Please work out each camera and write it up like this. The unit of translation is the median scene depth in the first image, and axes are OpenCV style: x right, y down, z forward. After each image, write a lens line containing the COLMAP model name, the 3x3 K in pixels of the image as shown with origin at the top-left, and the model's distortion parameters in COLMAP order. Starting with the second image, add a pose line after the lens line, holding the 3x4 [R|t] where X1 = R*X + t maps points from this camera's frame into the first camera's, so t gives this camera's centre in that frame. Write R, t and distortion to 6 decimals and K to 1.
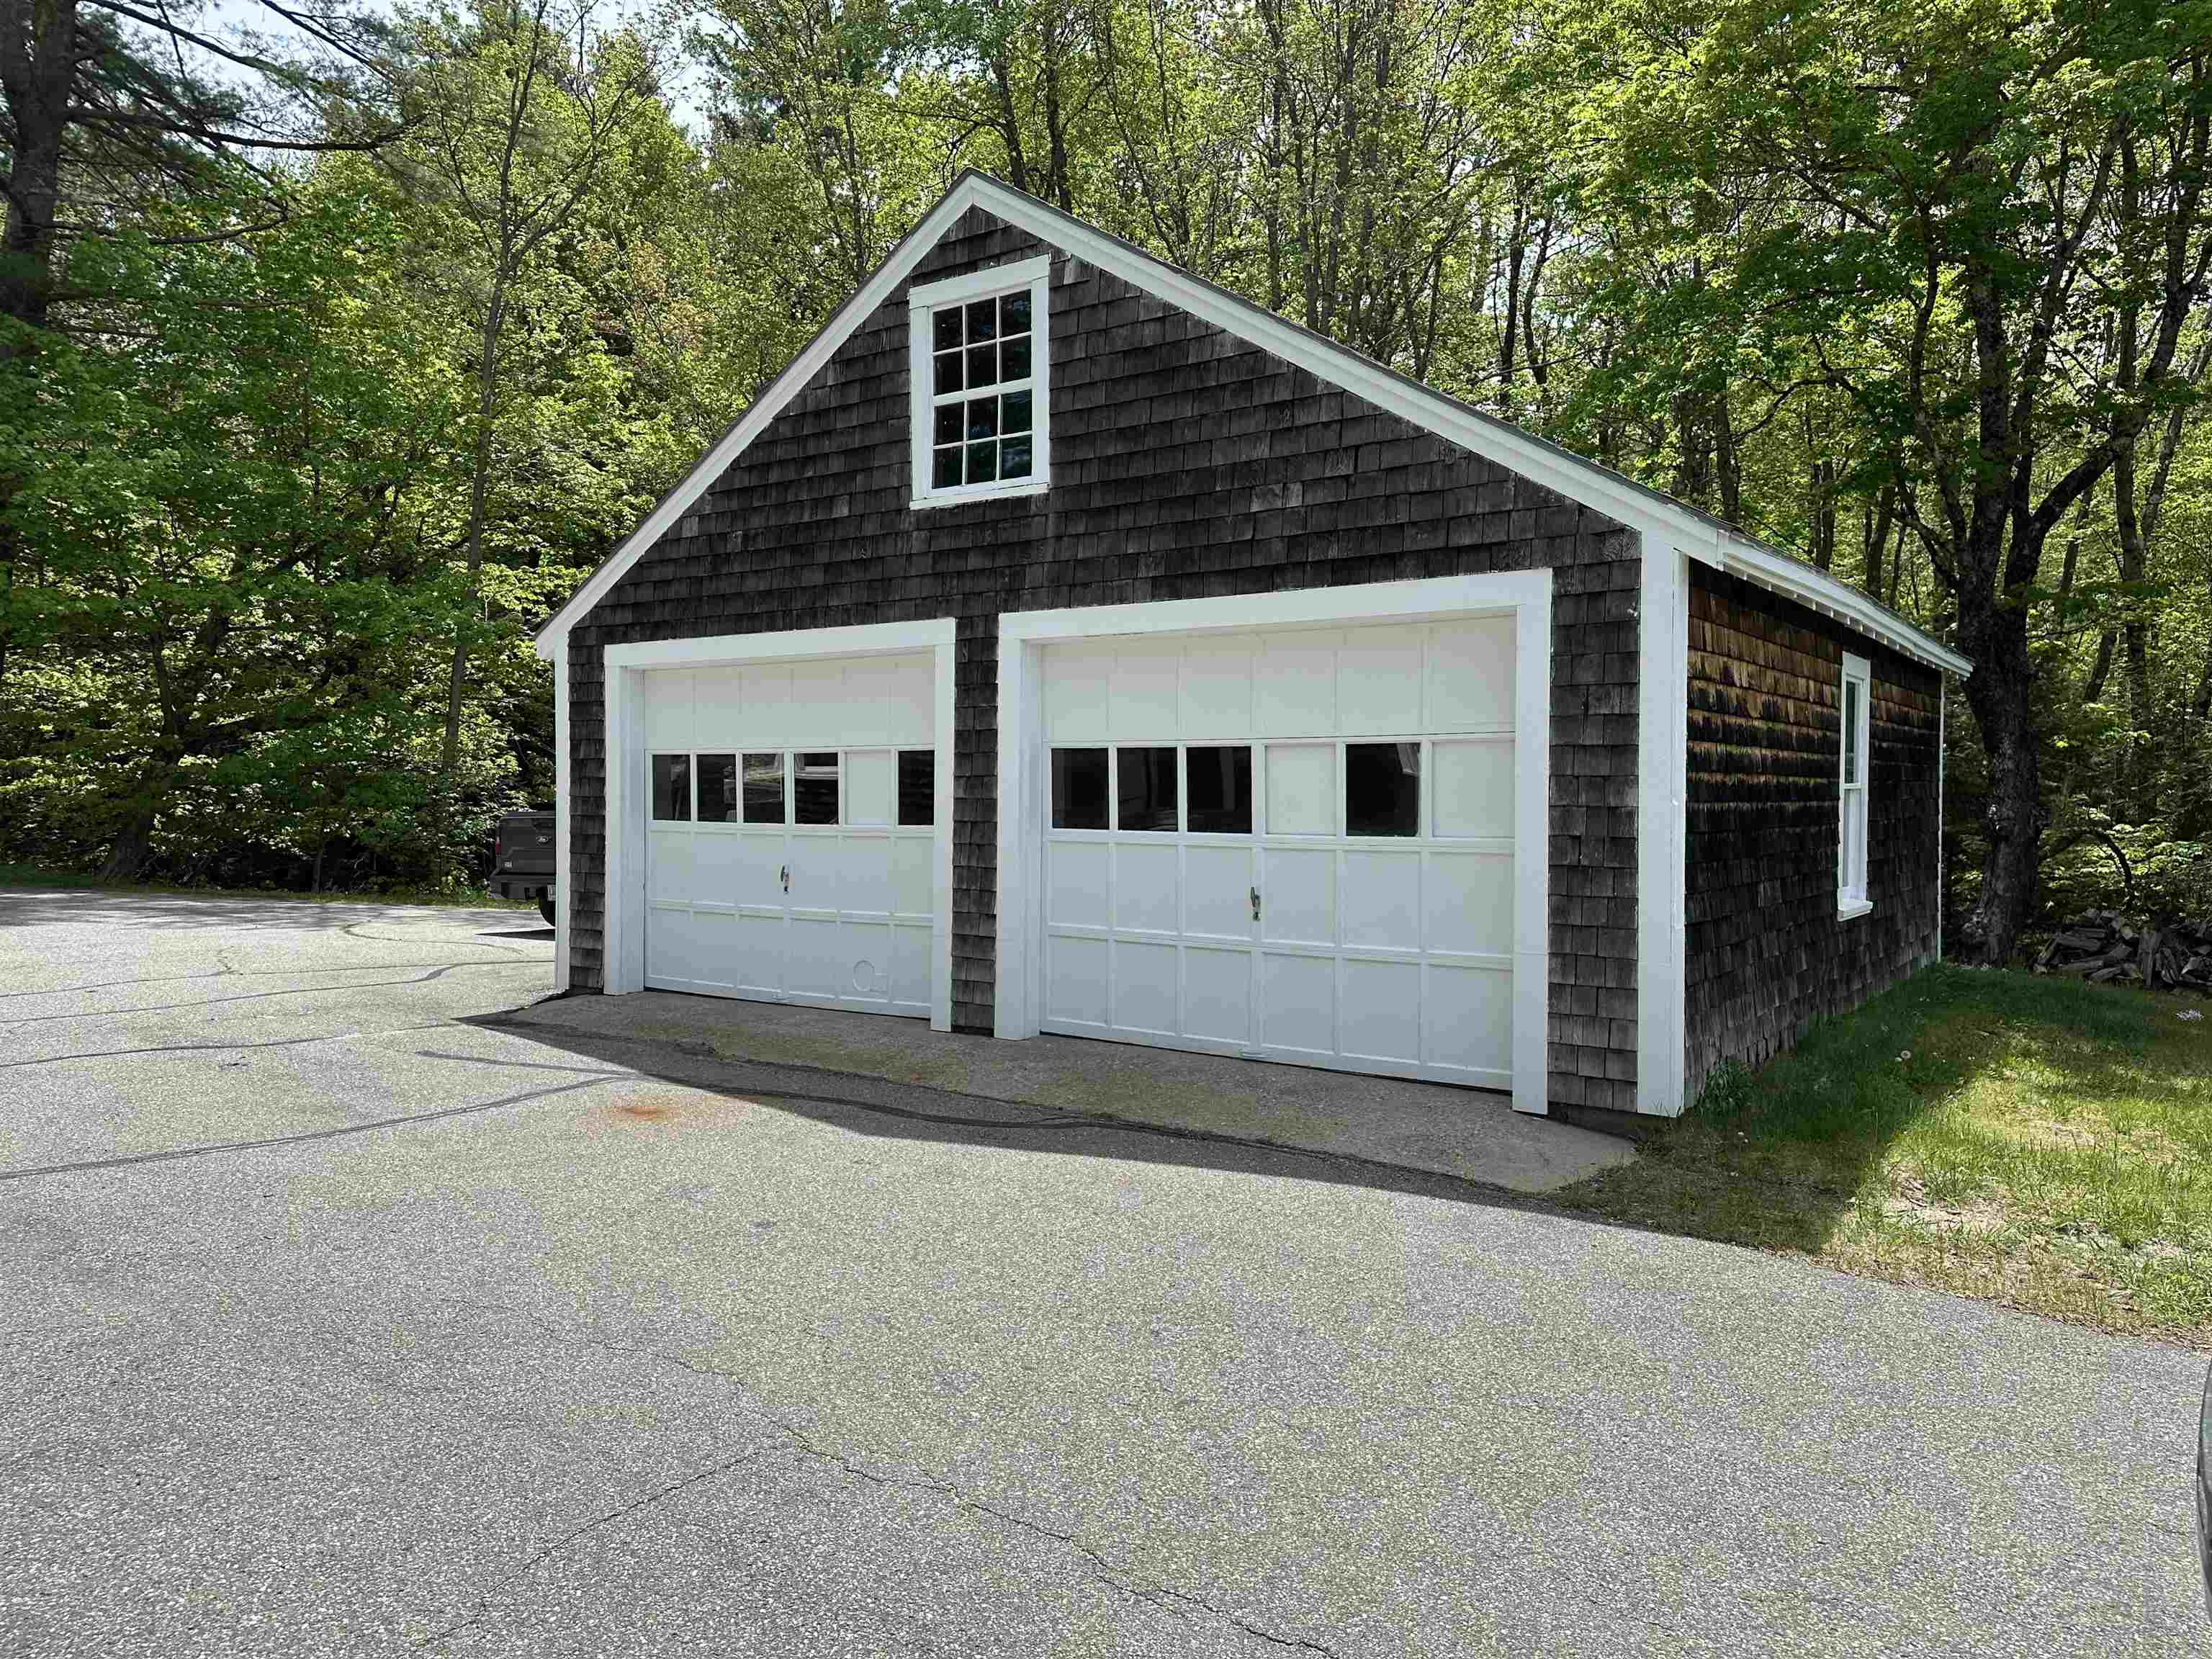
lens RADIAL K [[1565.9, 0, 1122.3], [0, 1565.9, 811.8], [0, 0, 1]] dist [0.109893, -0.160402]
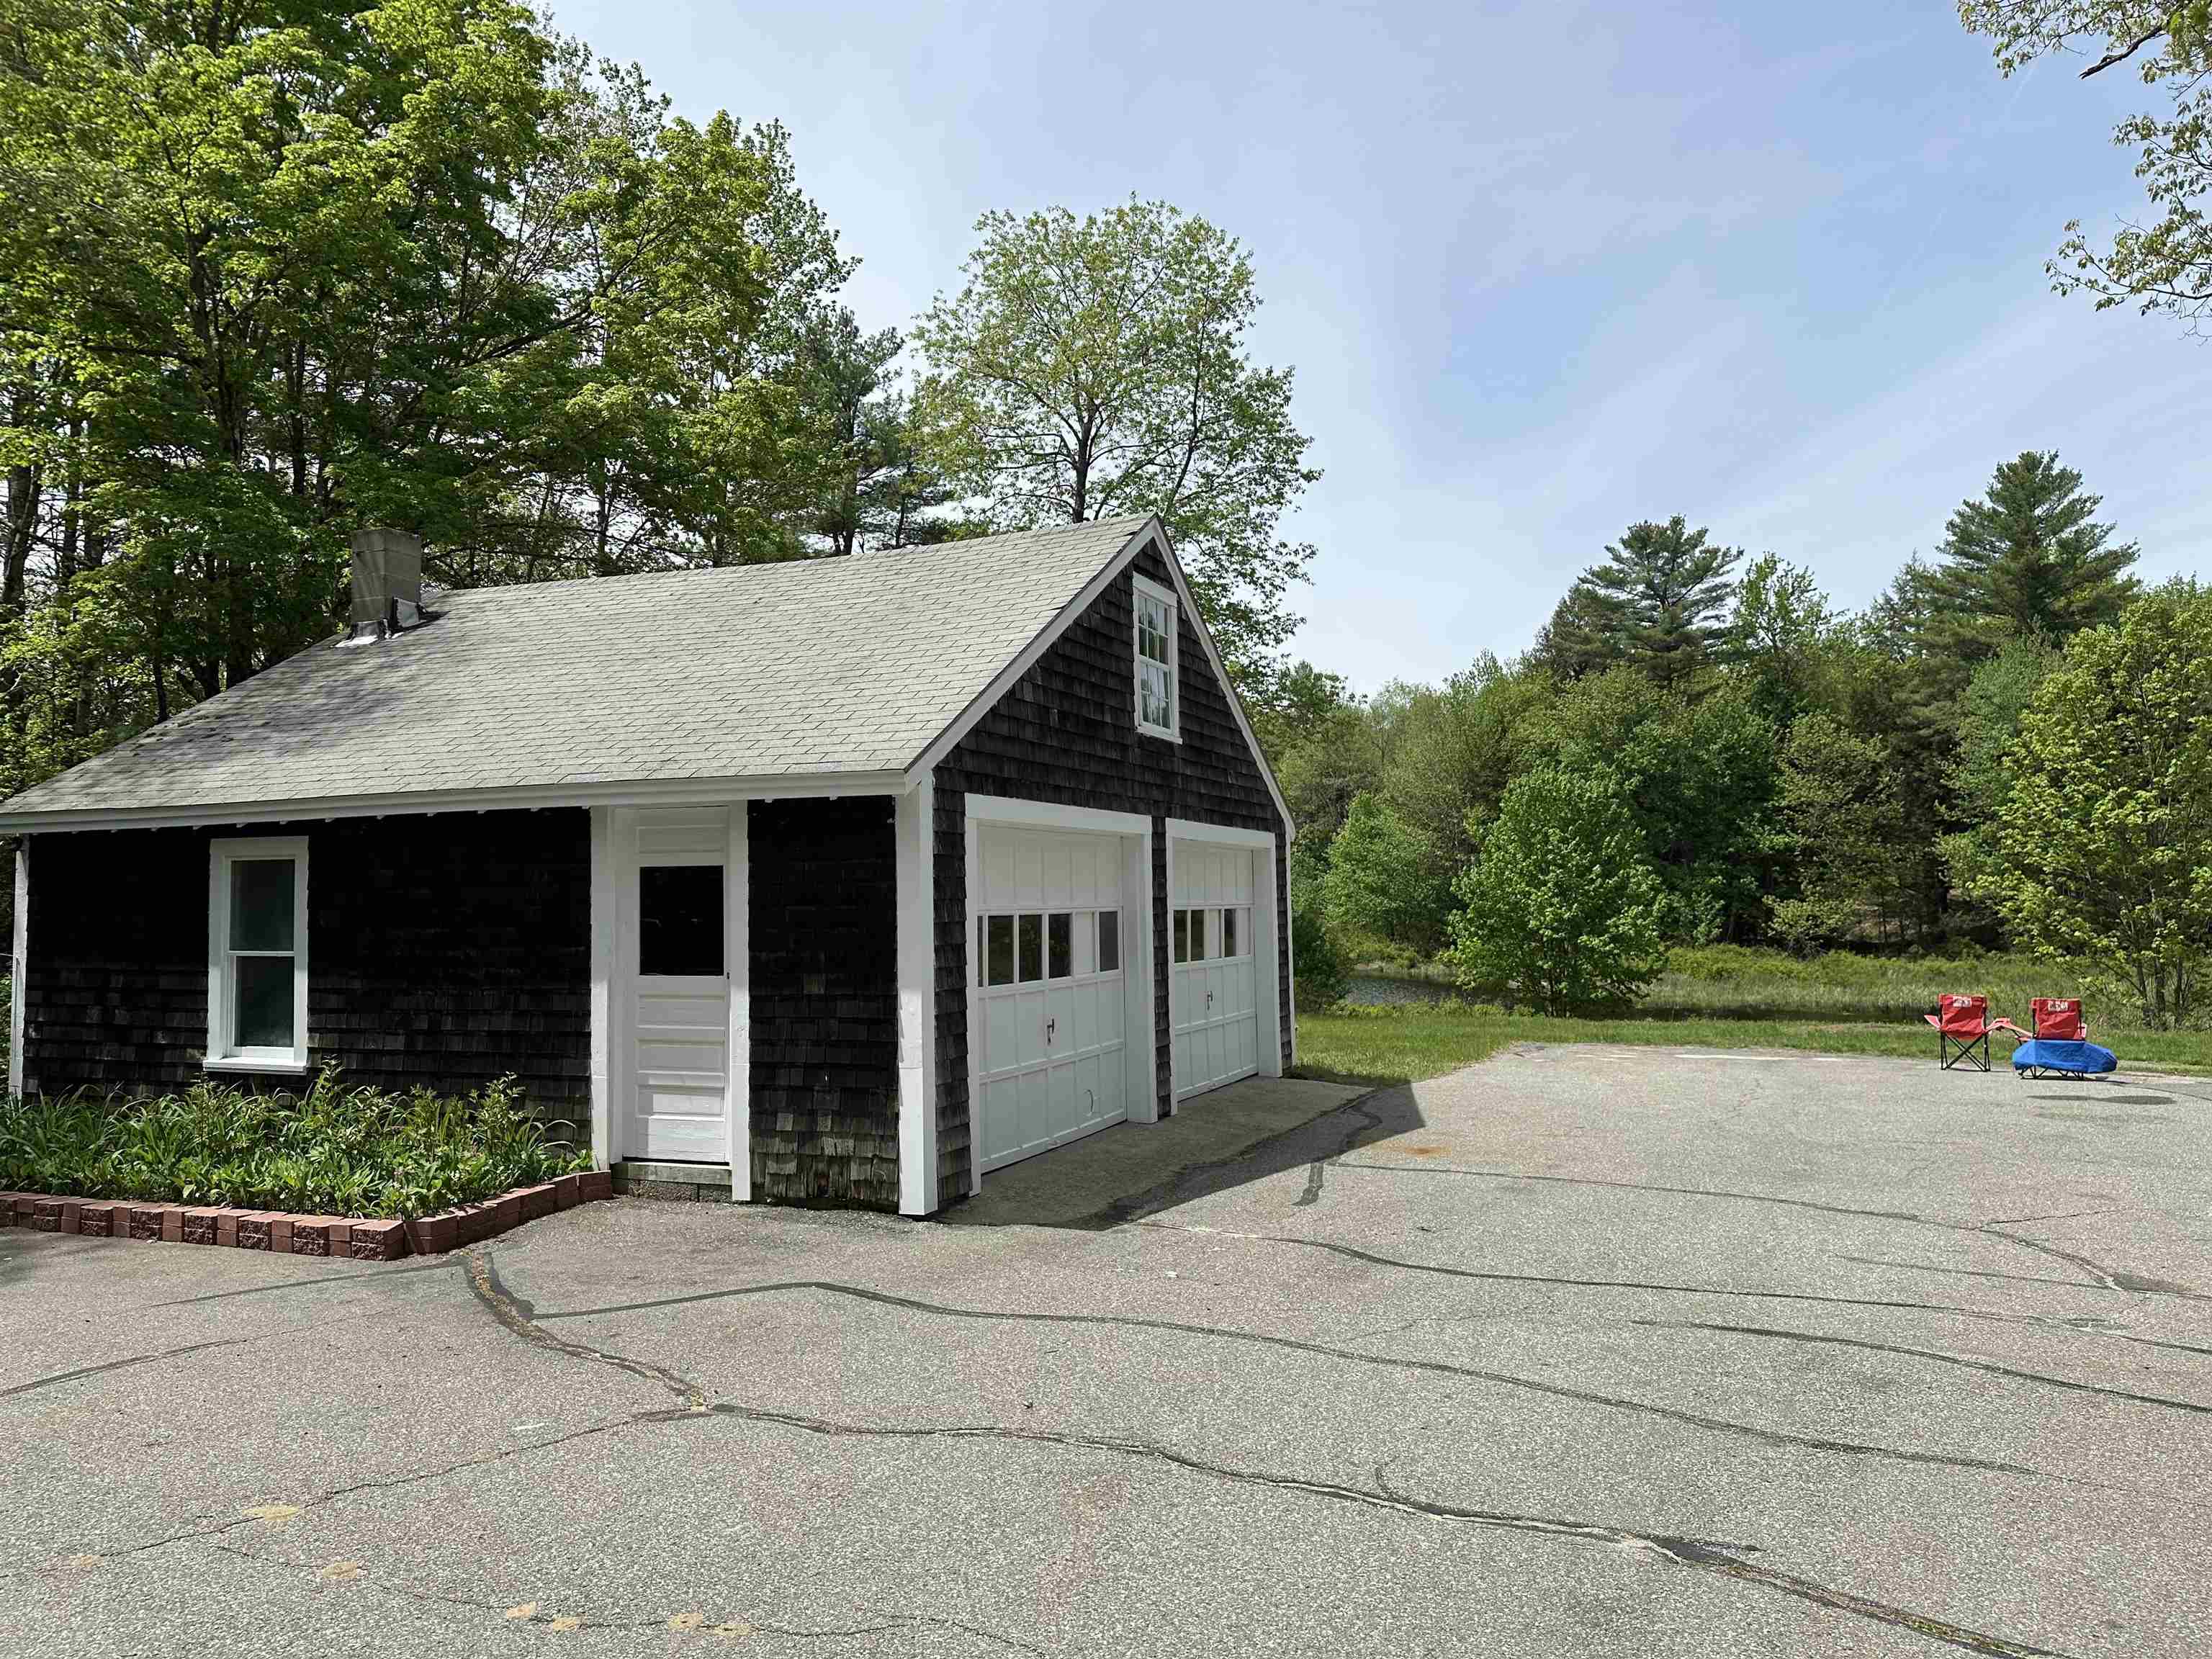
lens RADIAL K [[1551.2, 0, 1099.4], [0, 1551.2, 845.0], [0, 0, 1]] dist [0.114829, -0.150865]
pose [[-0.226516, 0.052375, 0.972598, -1.418462], [0.055489, 0.997625, -0.040799, -0.044781], [-0.972426, 0.044727, -0.228884, 1.353137]]
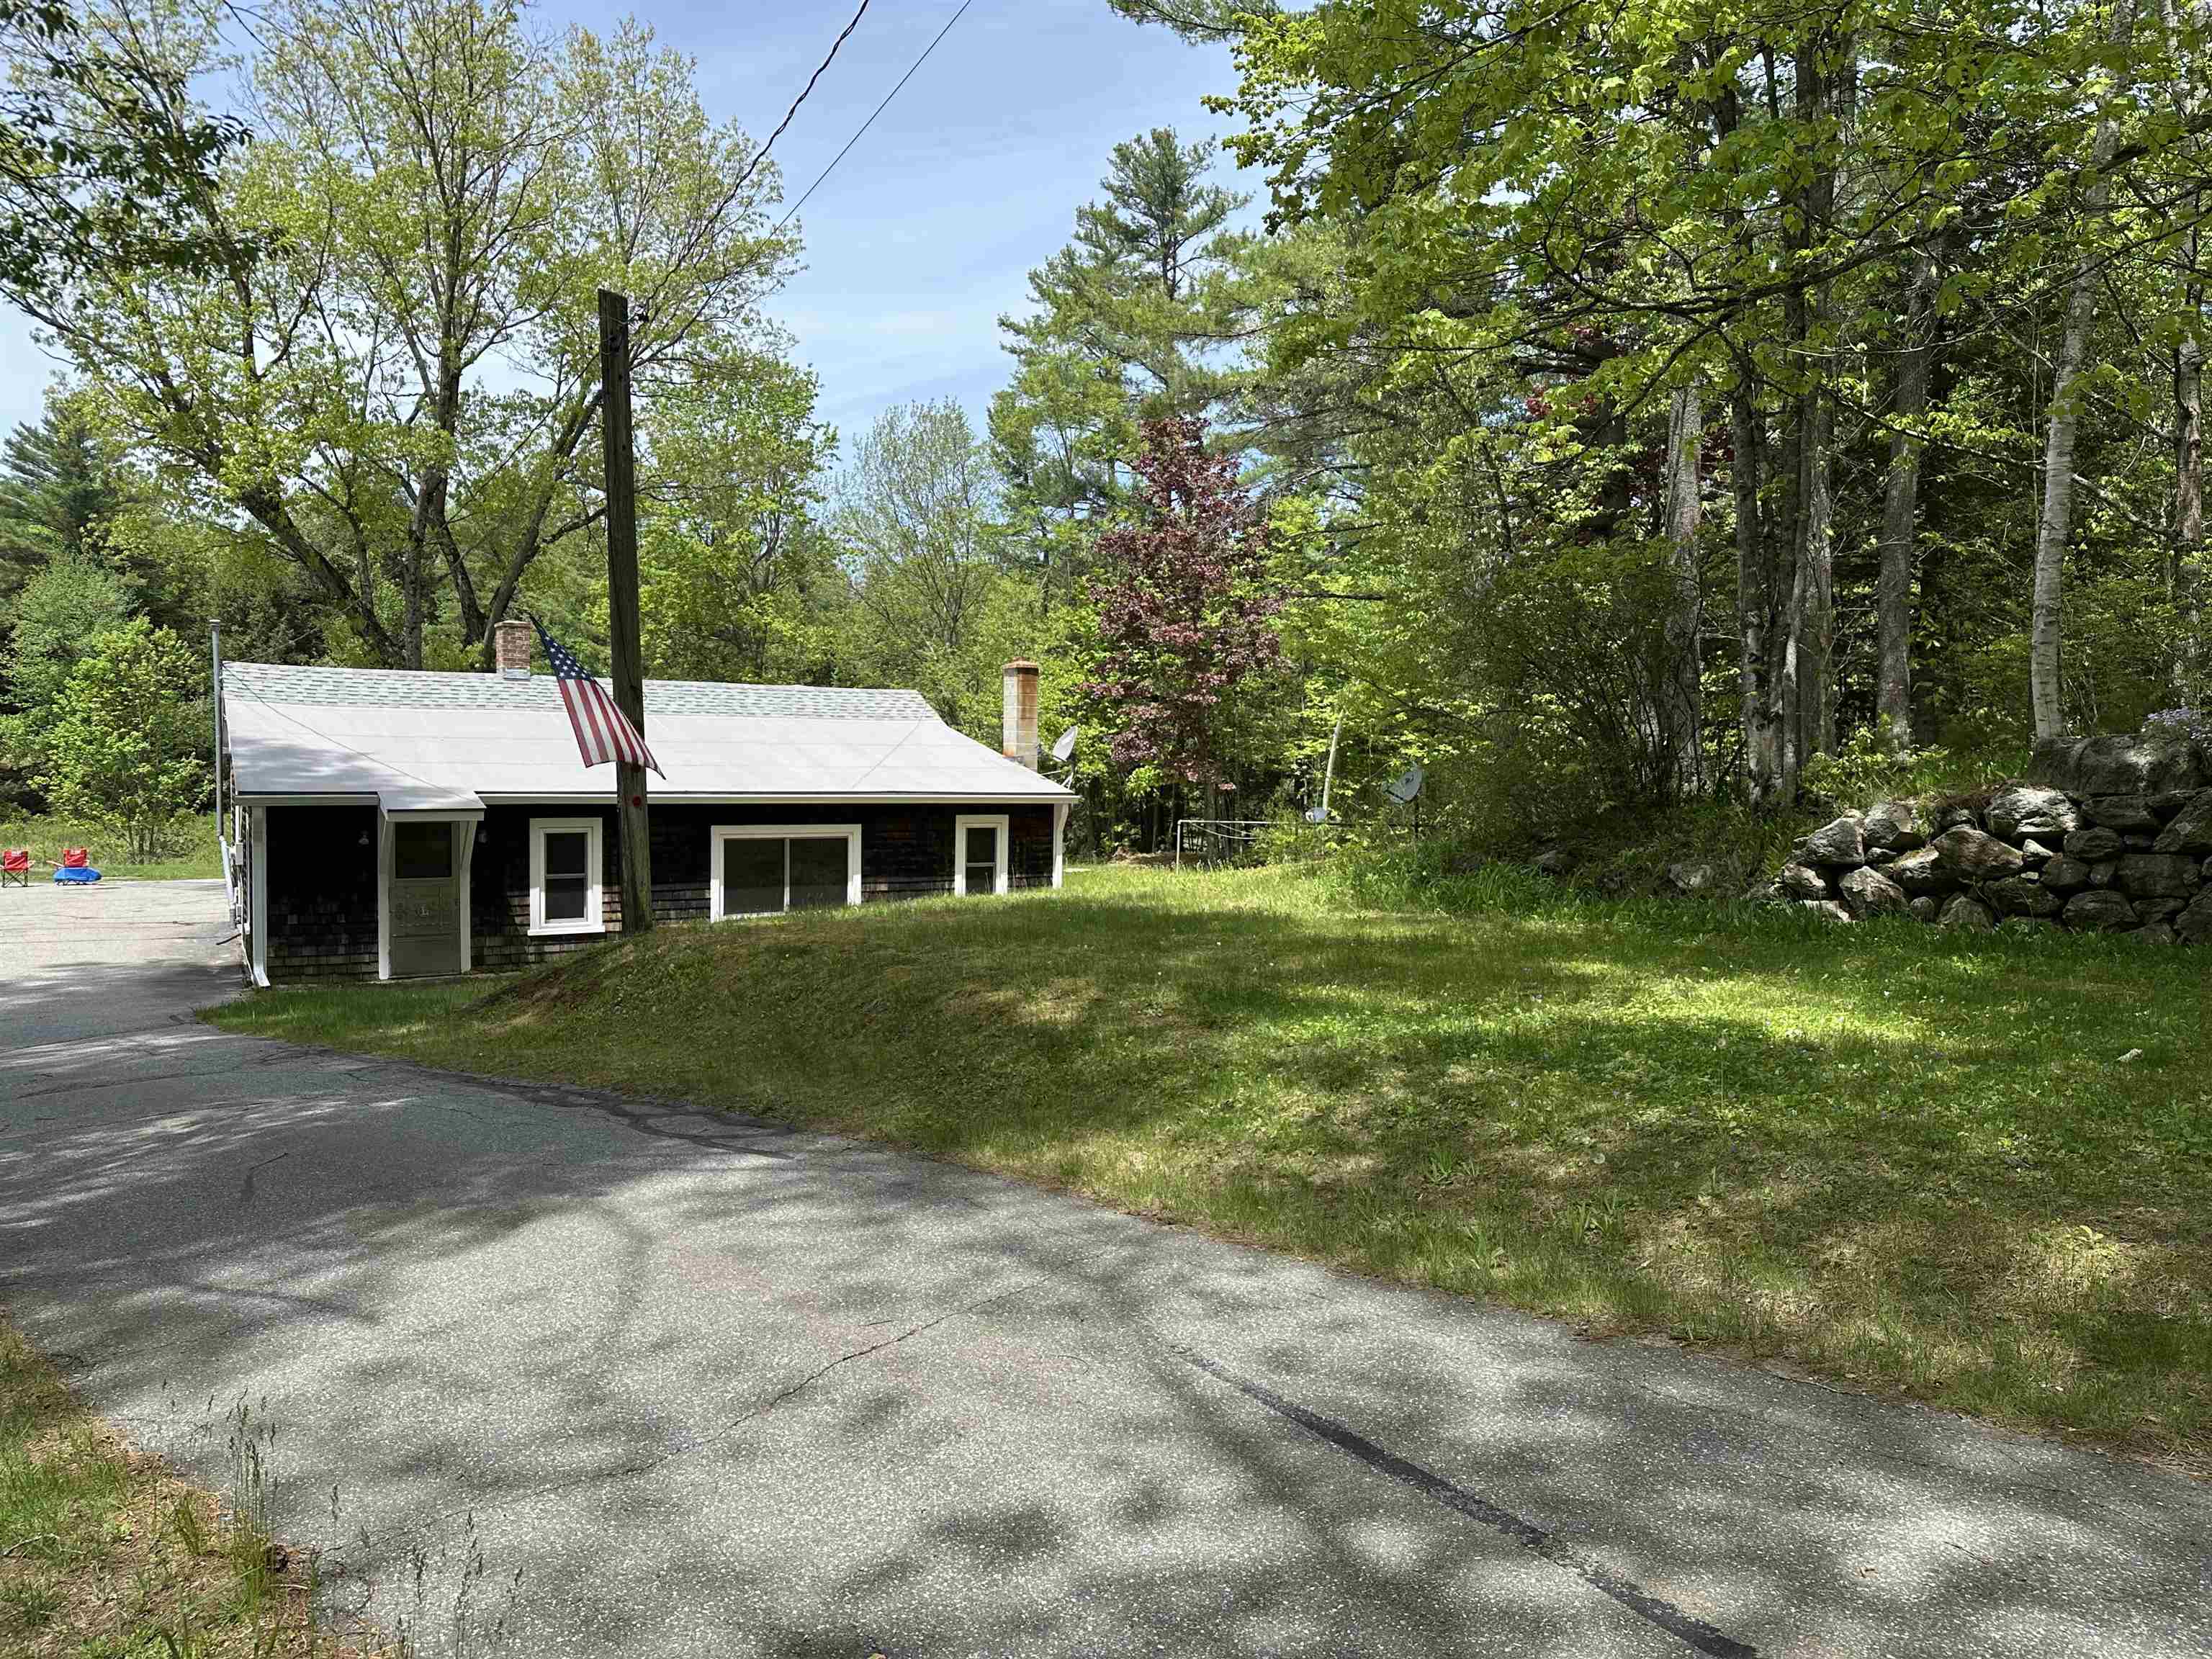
lens RADIAL K [[1565.9, 0, 1122.3], [0, 1565.9, 811.8], [0, 0, 1]] dist [0.109893, -0.160402]
pose [[-0.974940, -0.012247, 0.222131, -3.611150], [0.002445, 0.997834, 0.065744, -0.259654], [-0.222455, 0.064639, -0.972798, 3.448588]]
